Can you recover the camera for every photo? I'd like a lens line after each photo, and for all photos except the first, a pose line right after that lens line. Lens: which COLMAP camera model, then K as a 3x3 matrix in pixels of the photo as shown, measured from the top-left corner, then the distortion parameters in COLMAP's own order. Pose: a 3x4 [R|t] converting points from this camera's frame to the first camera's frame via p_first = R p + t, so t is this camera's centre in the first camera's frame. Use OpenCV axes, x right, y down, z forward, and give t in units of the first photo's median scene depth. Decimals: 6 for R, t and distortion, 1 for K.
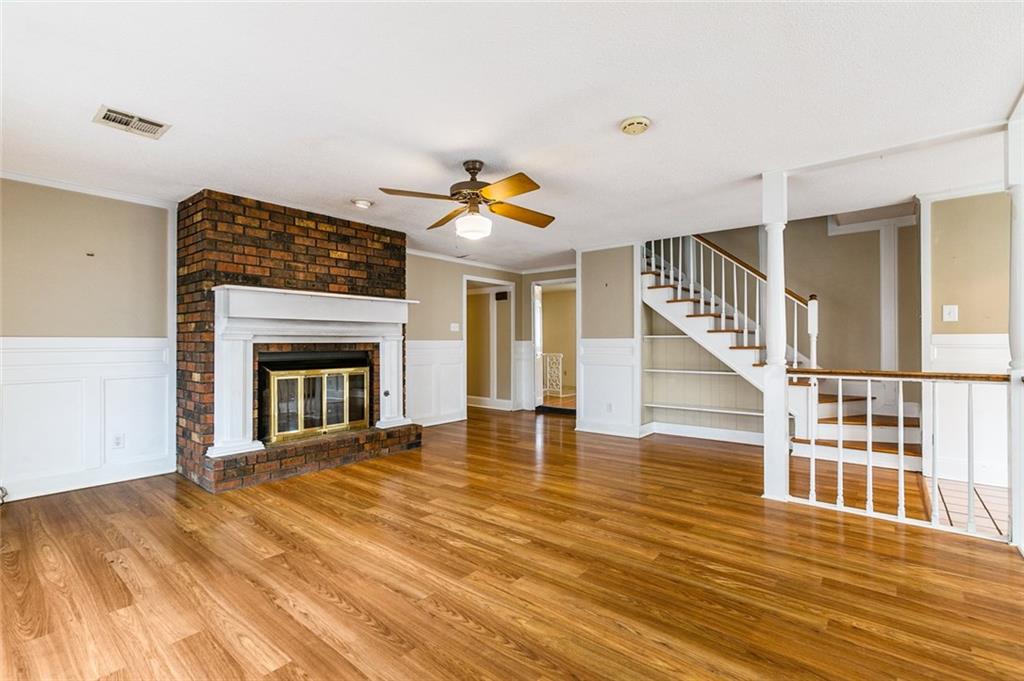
lens RADIAL K [[461.3, 0, 515.4], [0, 461.3, 334.5], [0, 0, 1]] dist [-0.026167, 0.017344]
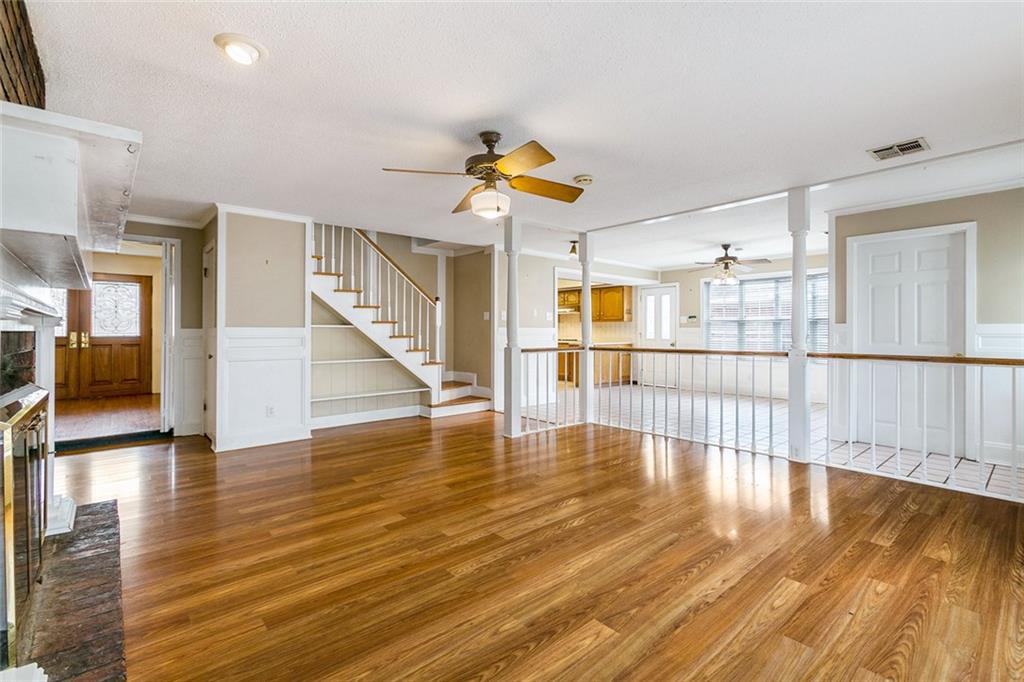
lens RADIAL K [[461.3, 0, 515.4], [0, 461.3, 335.0], [0, 0, 1]] dist [-0.026167, 0.017344]
pose [[0.176208, -0.006000, 0.984335, -1.030453], [-0.014129, 0.999863, 0.008624, 0.016136], [-0.984252, -0.015428, 0.176099, 0.834240]]
